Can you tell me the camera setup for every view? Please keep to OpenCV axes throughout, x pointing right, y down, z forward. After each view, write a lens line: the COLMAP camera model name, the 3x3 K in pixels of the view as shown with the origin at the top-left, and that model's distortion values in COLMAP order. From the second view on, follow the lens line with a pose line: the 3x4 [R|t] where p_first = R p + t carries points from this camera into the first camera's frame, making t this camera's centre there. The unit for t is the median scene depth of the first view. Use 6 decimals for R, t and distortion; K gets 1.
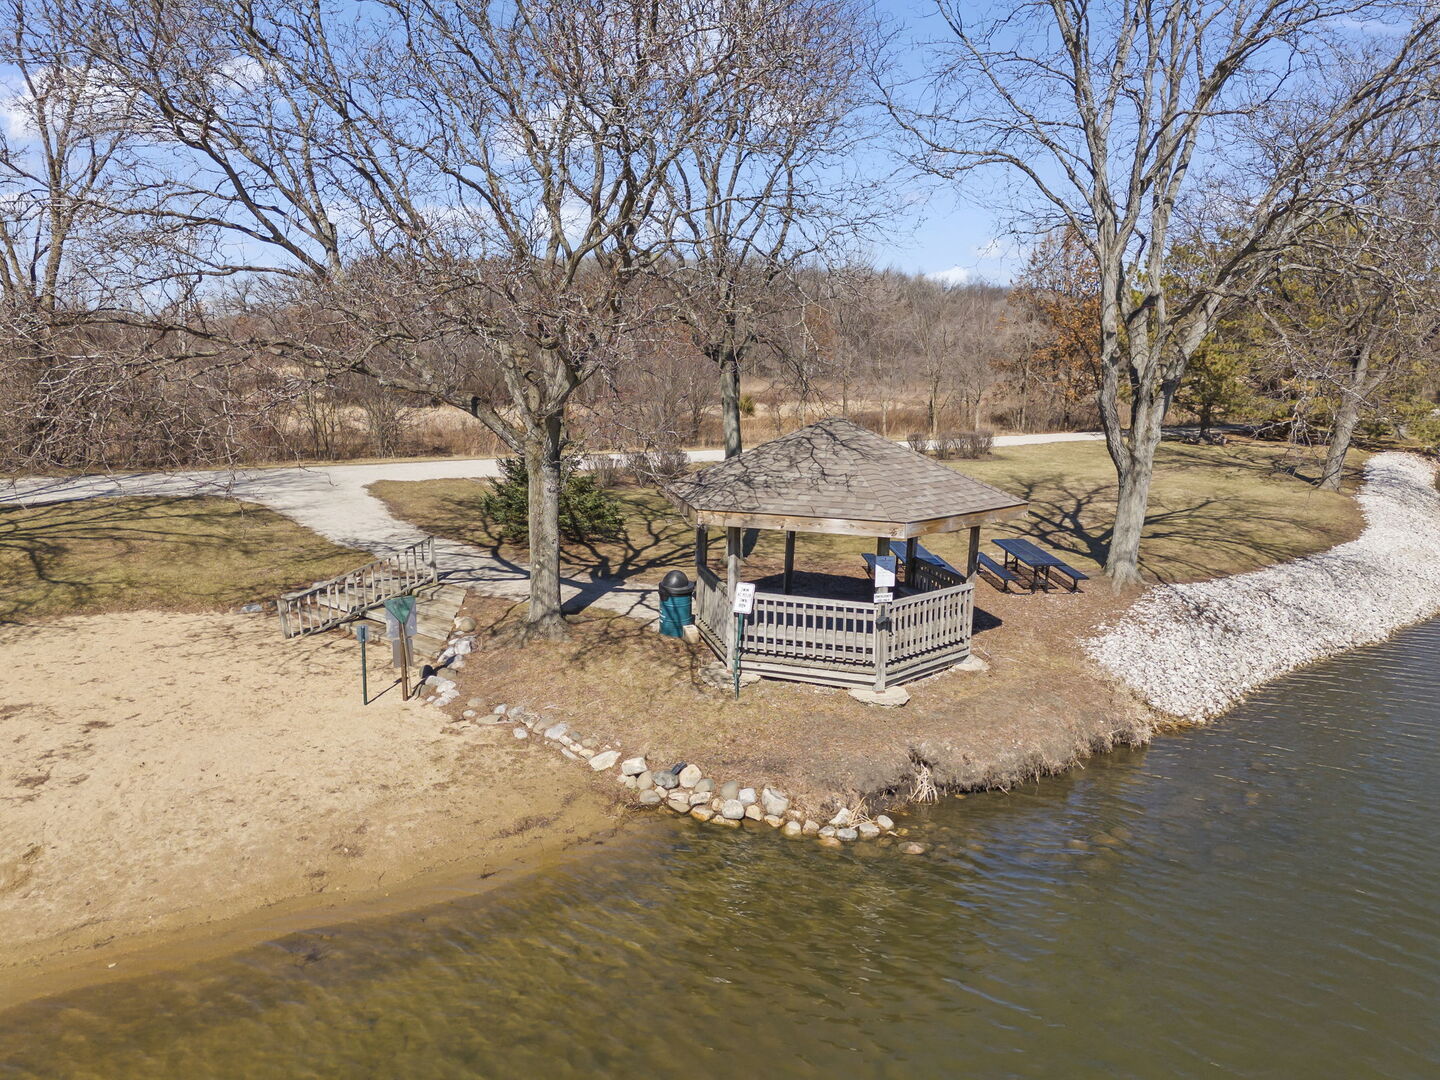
lens RADIAL K [[1062.2, 0, 720.0], [0, 1062.2, 540.0], [0, 0, 1]] dist [0.081739, -0.086060]
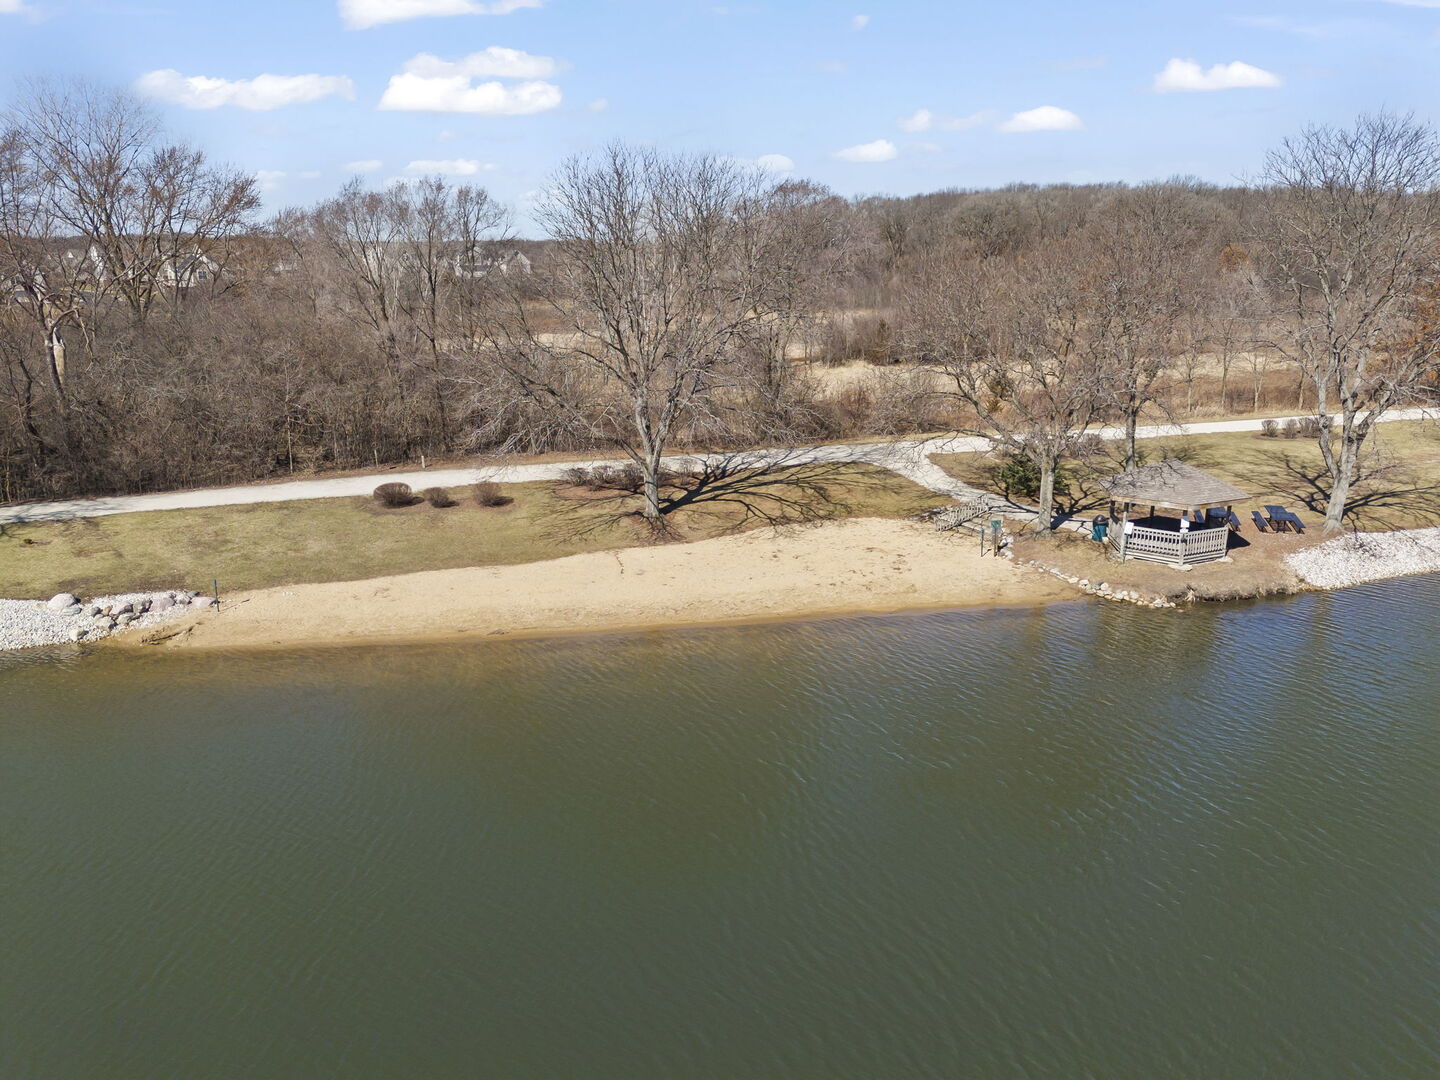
lens RADIAL K [[1062.2, 0, 720.0], [0, 1062.2, 540.0], [0, 0, 1]] dist [0.081739, -0.086060]
pose [[0.937992, 0.065622, -0.340389, -0.019591], [-0.035694, 0.994983, 0.093459, -0.120747], [0.344814, -0.075514, 0.935629, -1.736658]]
